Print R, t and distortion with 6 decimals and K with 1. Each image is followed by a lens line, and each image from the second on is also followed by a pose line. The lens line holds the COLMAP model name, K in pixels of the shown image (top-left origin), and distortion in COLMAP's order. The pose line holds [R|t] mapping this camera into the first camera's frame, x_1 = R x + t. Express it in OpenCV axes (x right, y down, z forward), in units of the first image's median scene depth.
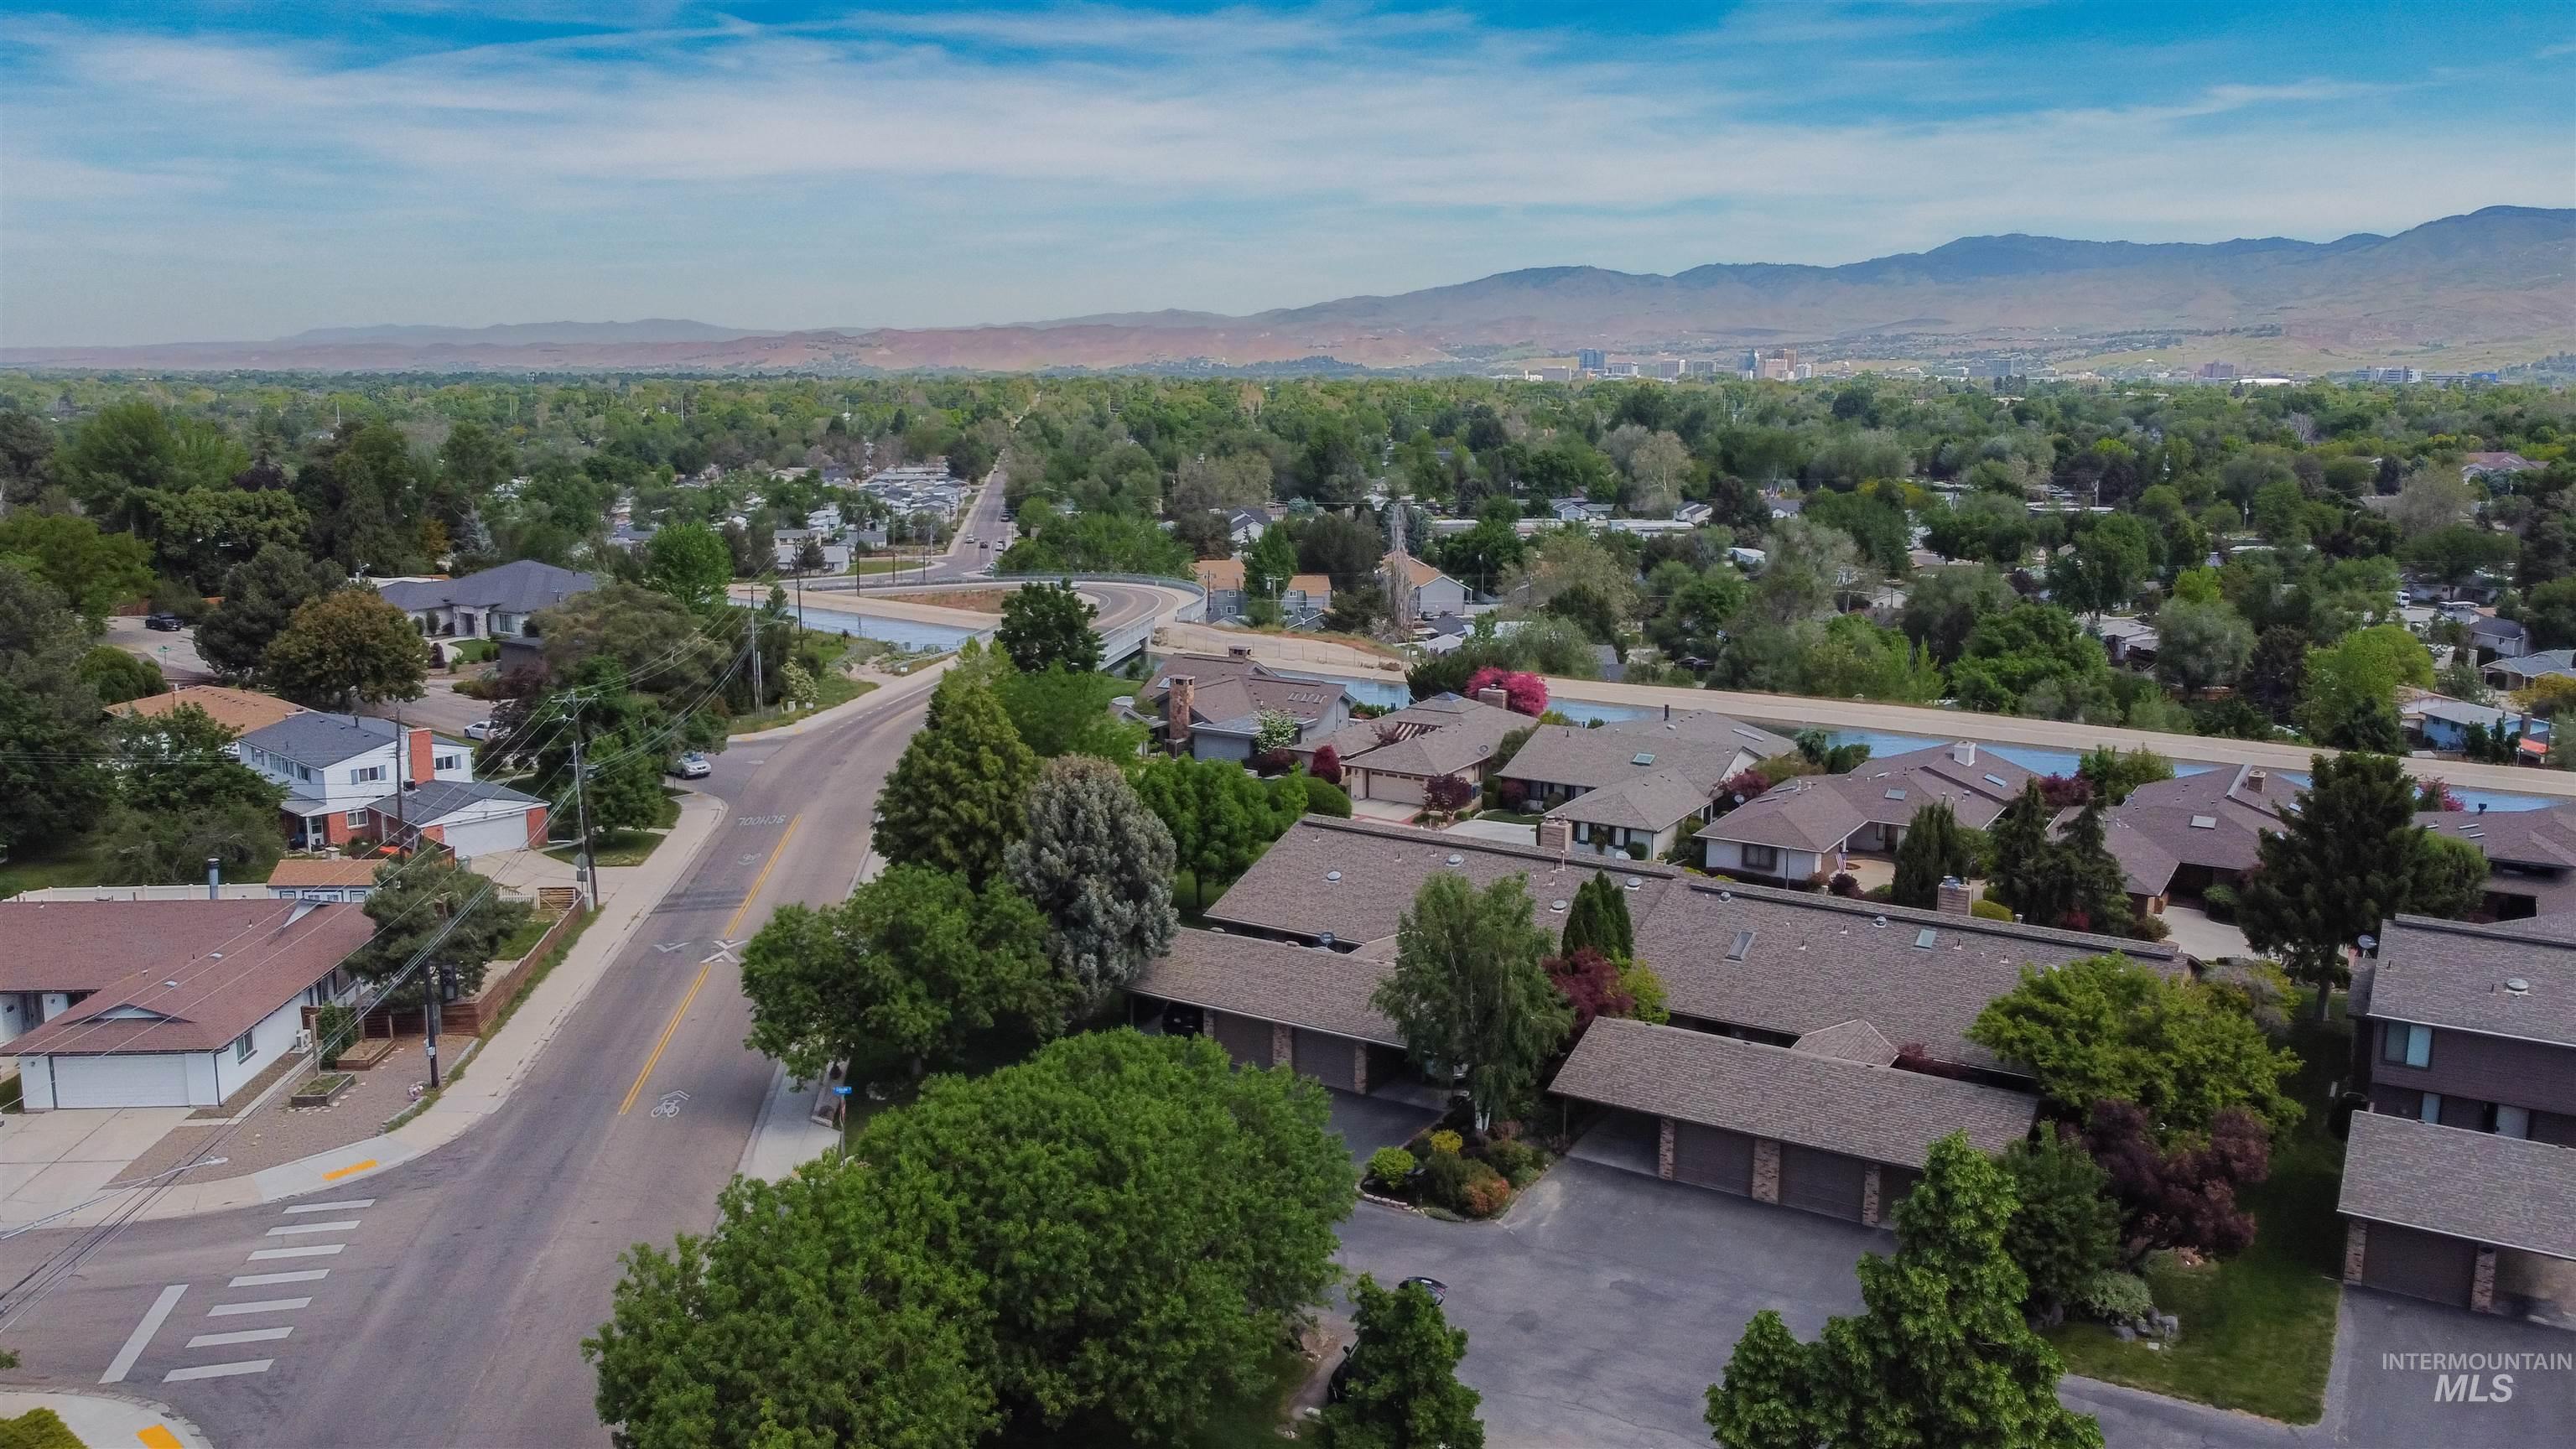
lens RADIAL K [[1952.0, 0, 1263.2], [0, 1952.0, 713.0], [0, 0, 1]] dist [0.012728, 0.006649]
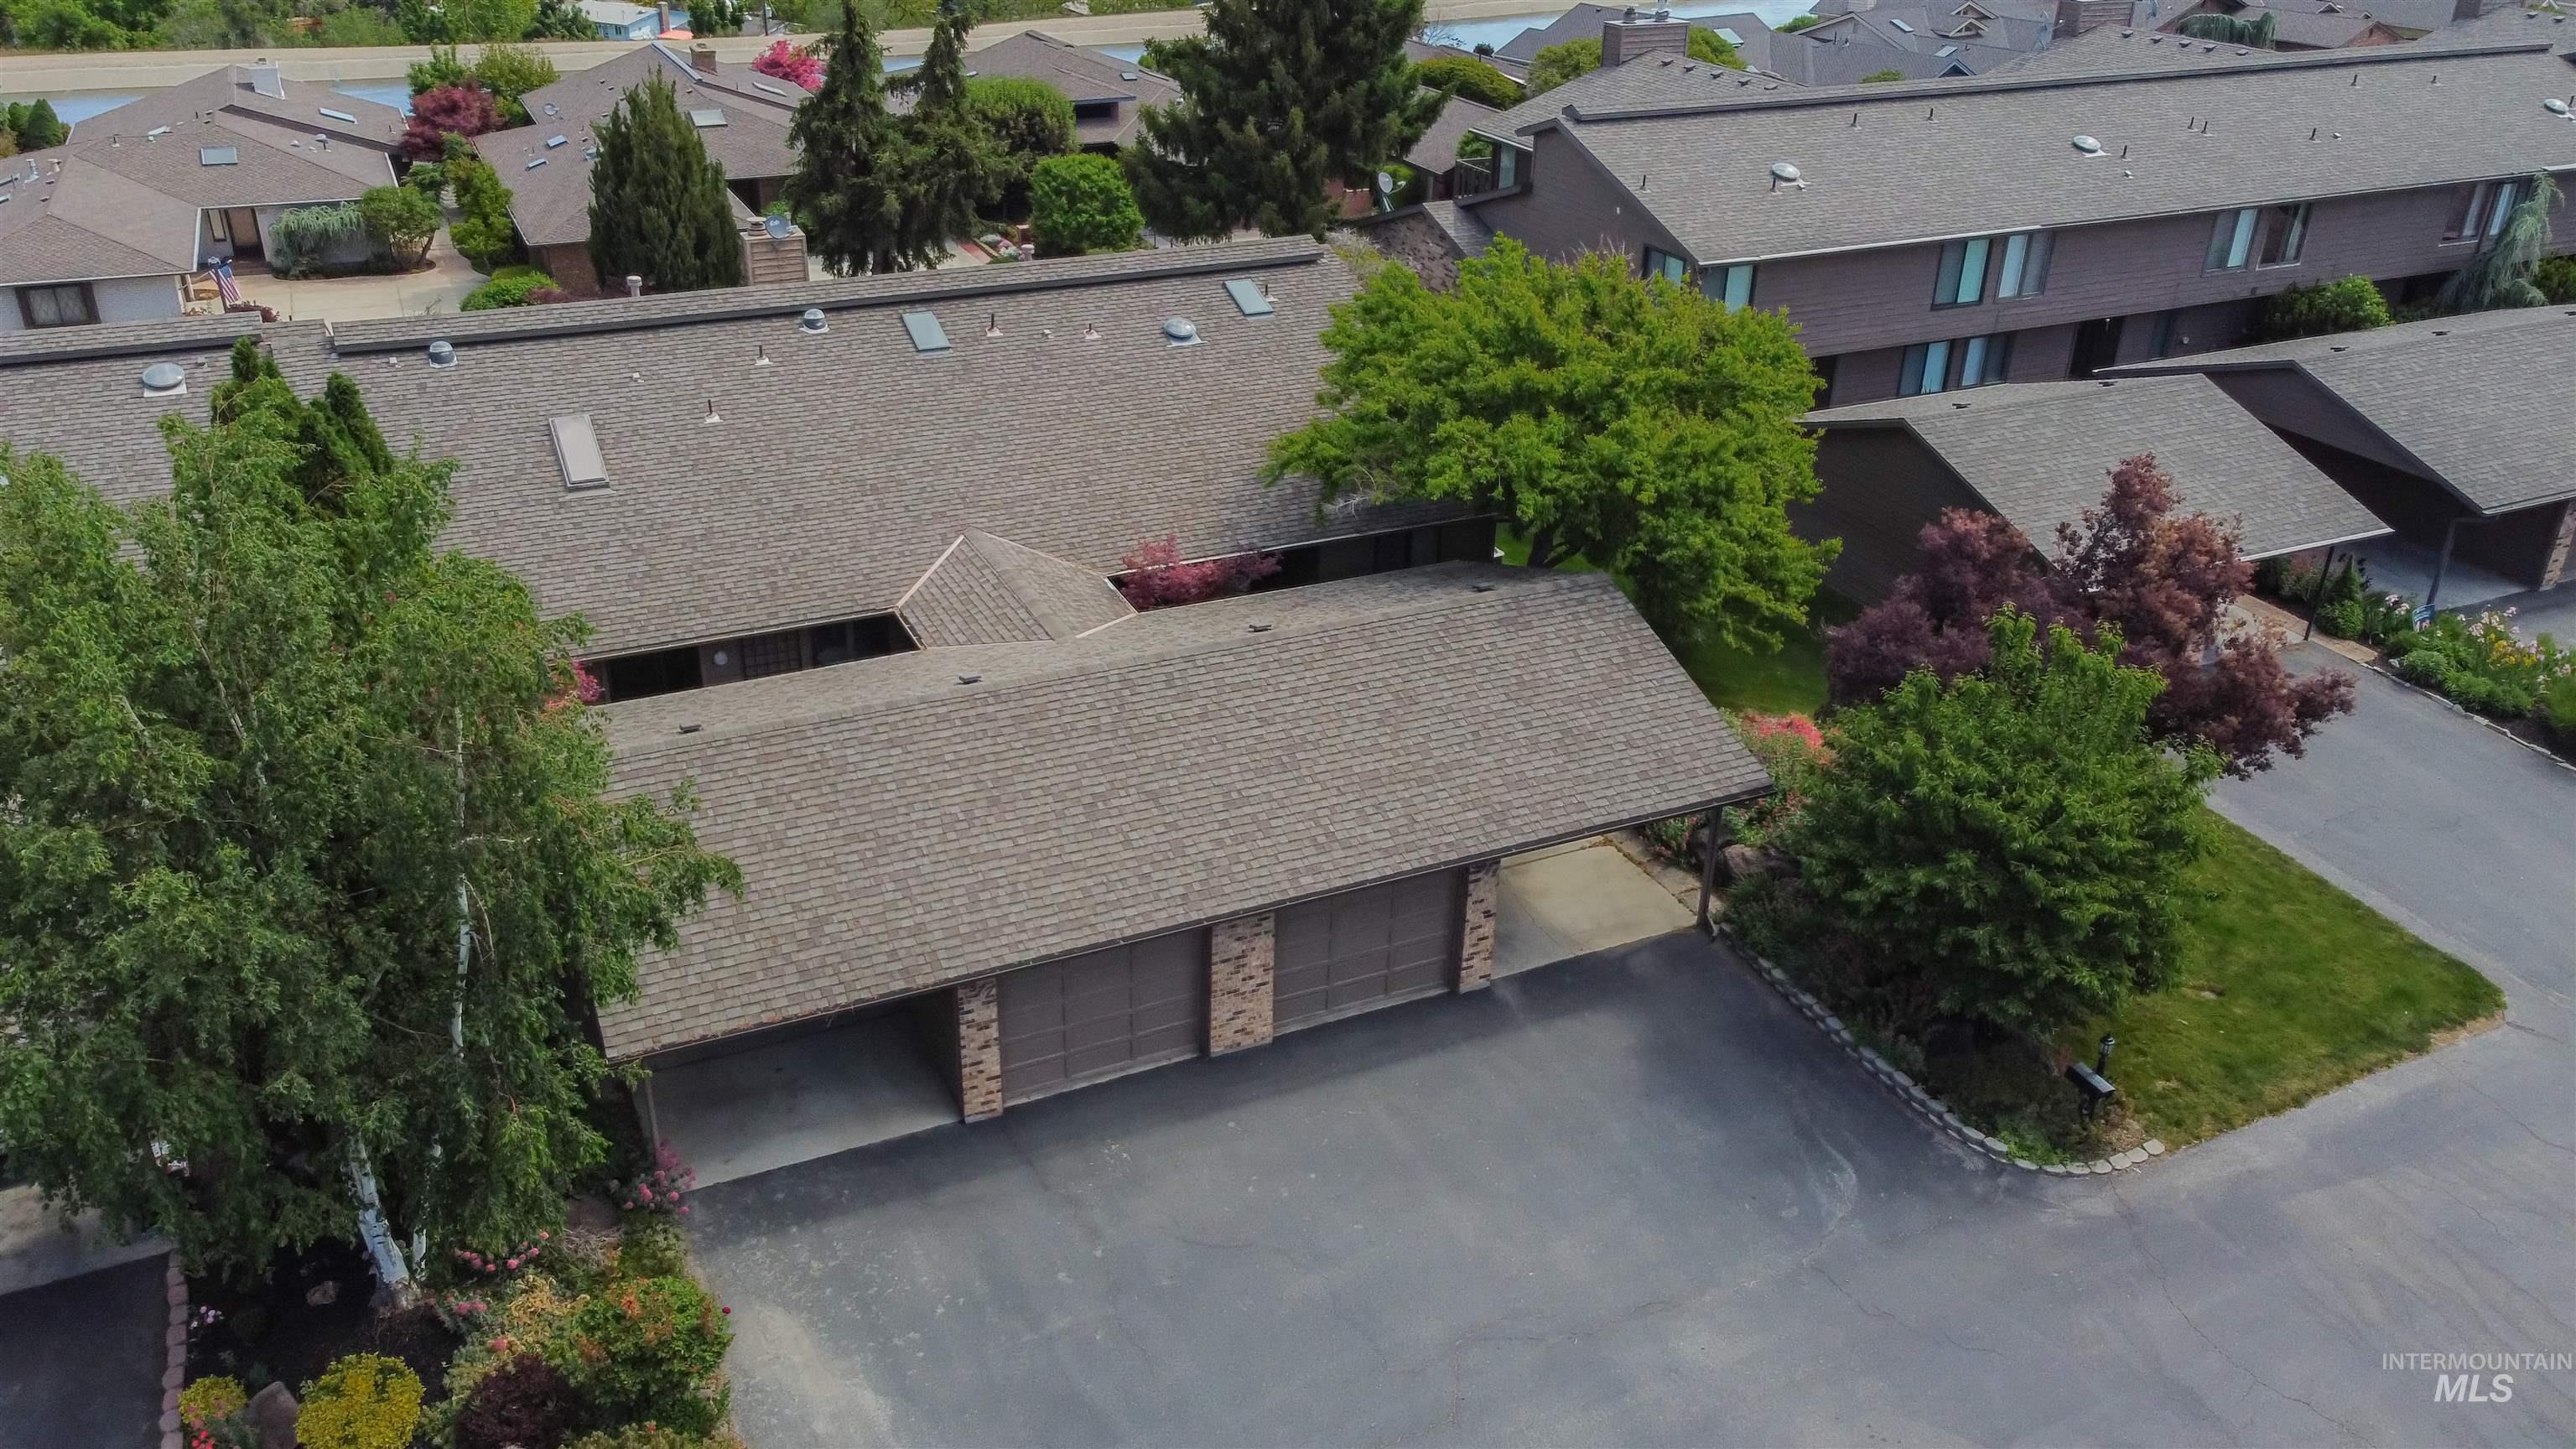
lens RADIAL K [[1952.0, 0, 1261.7], [0, 1952.0, 697.2], [0, 0, 1]] dist [0.012728, 0.006649]
pose [[0.550039, -0.365804, 0.750762, -0.003412], [0.132993, 0.925862, 0.353684, 0.026185], [-0.824481, -0.094694, 0.557910, 0.423061]]
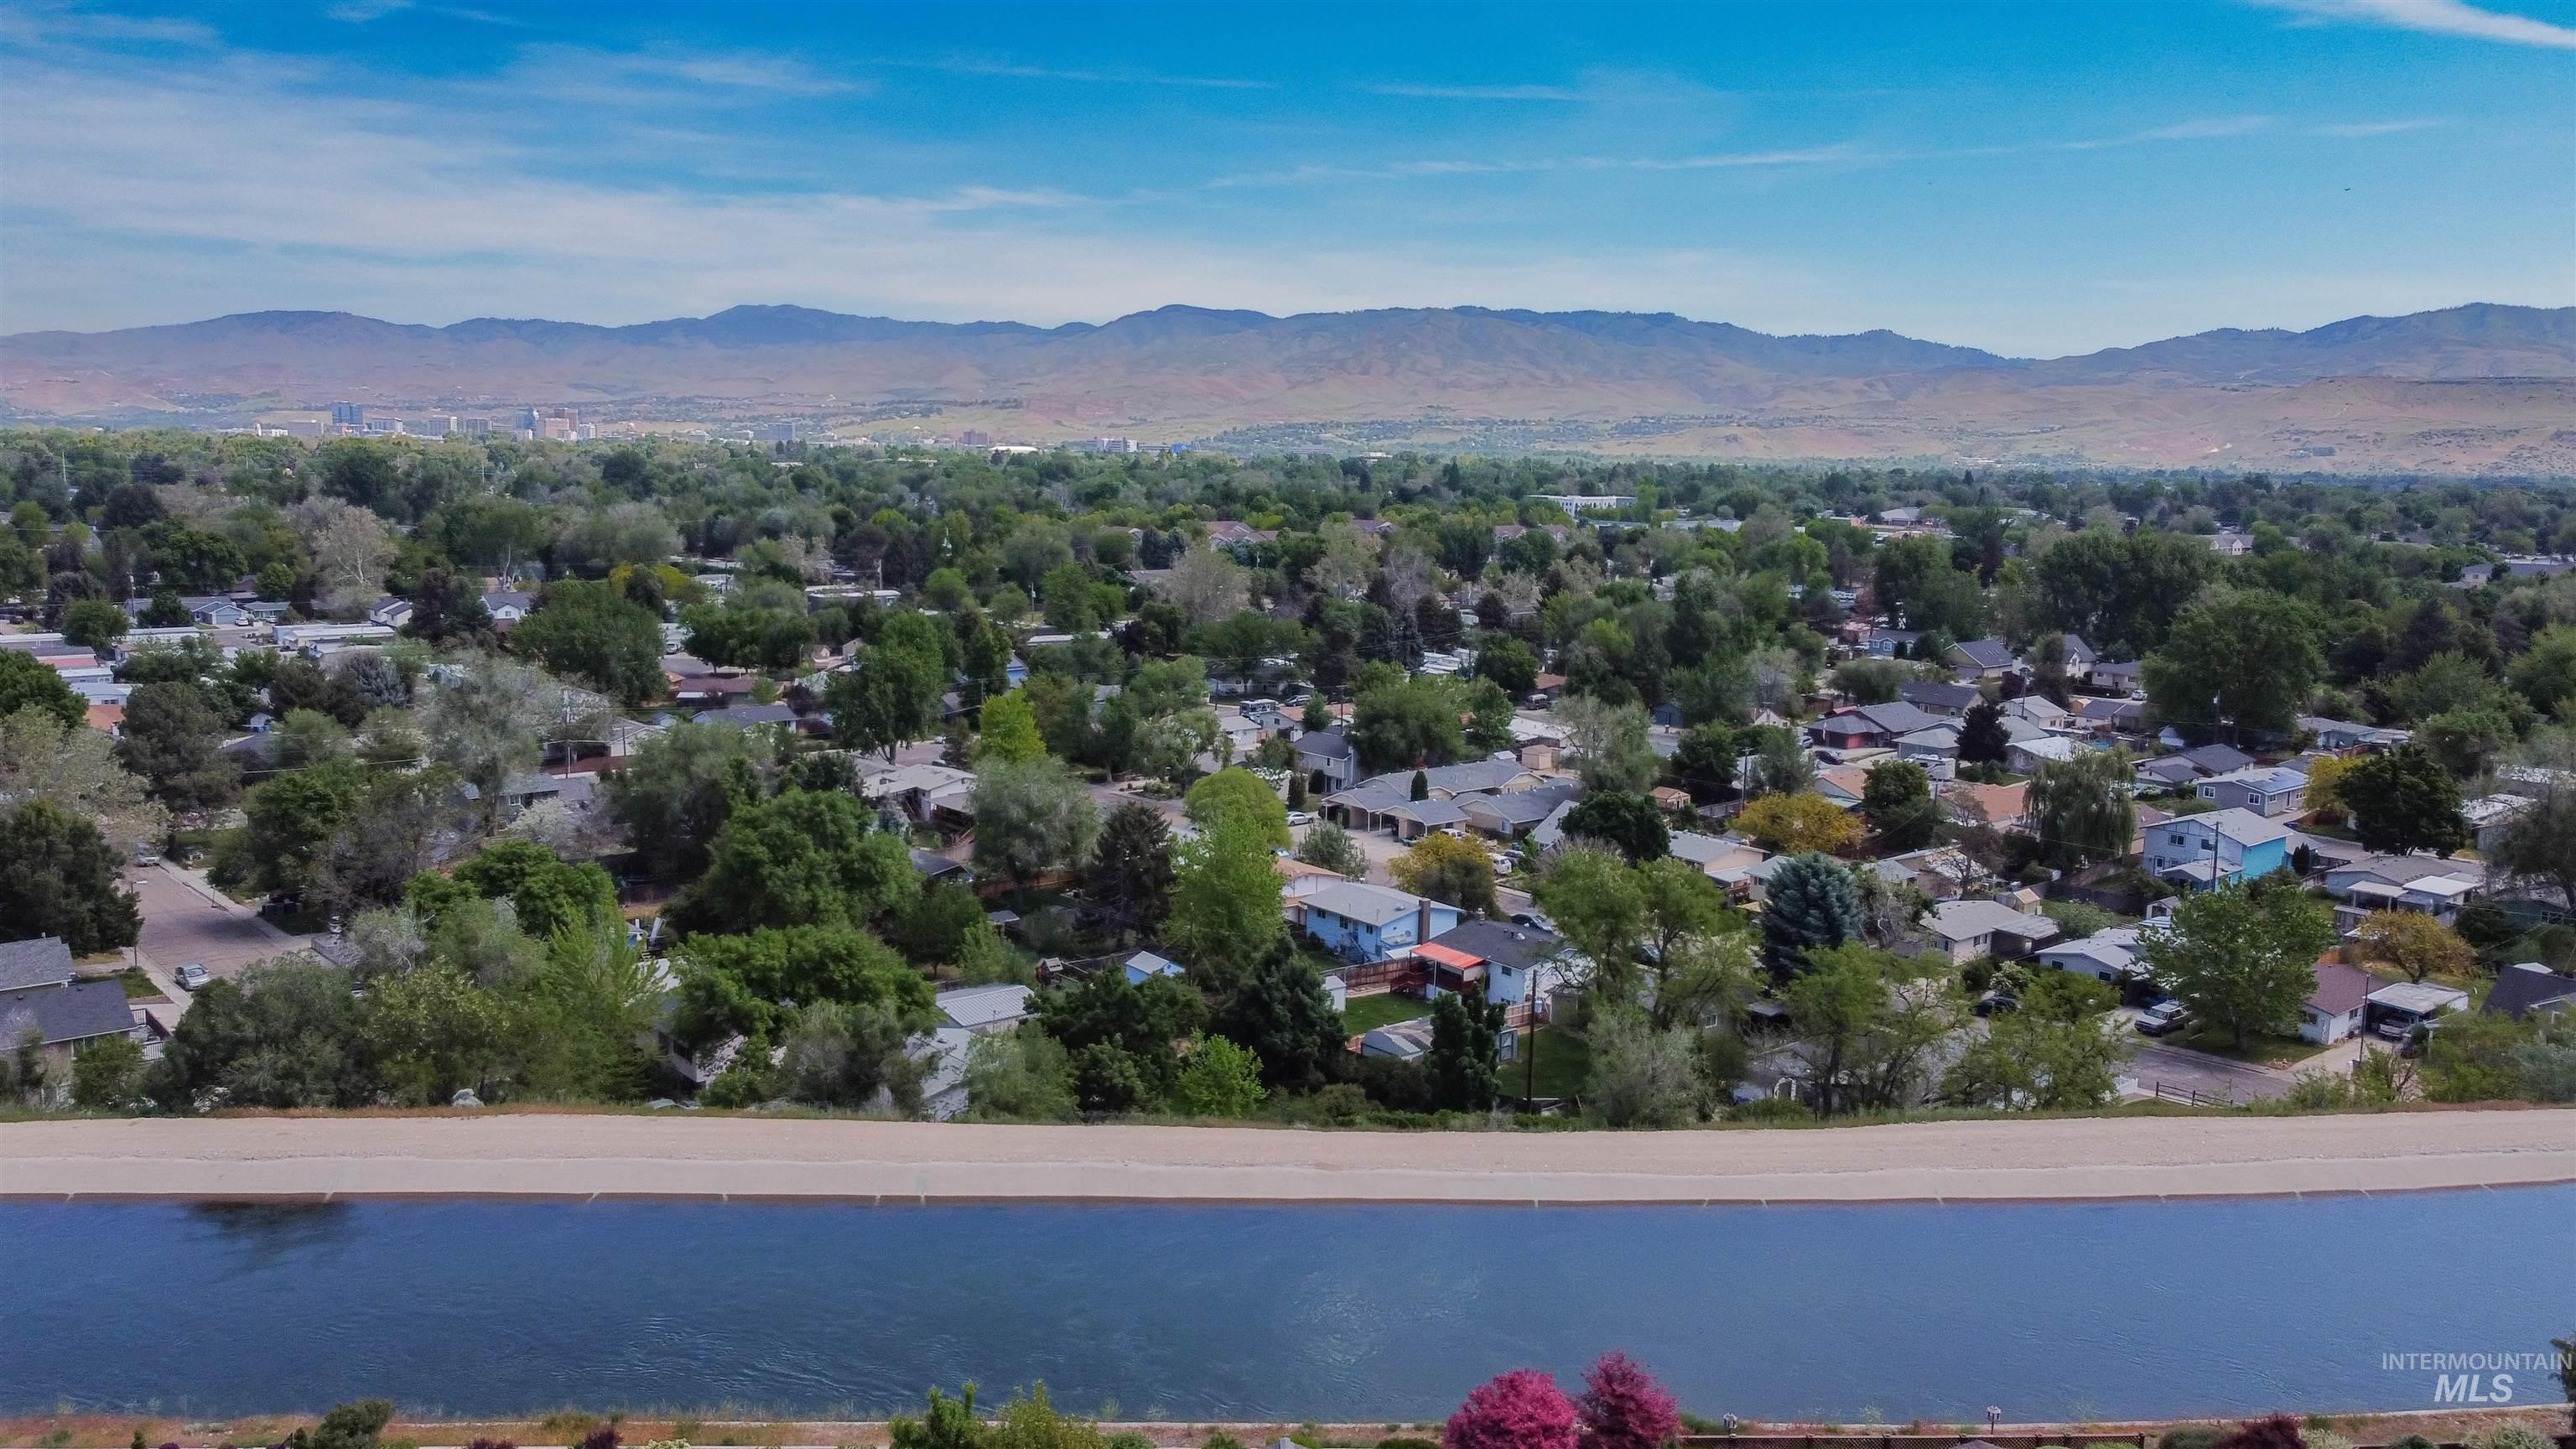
lens RADIAL K [[1952.0, 0, 1240.6], [0, 1952.0, 703.1], [0, 0, 1]] dist [0.012728, 0.006649]
pose [[0.834970, -0.060014, 0.547013, 0.310408], [0.079307, 0.996782, -0.011696, -0.131614], [-0.544551, 0.053147, 0.837042, 0.718516]]
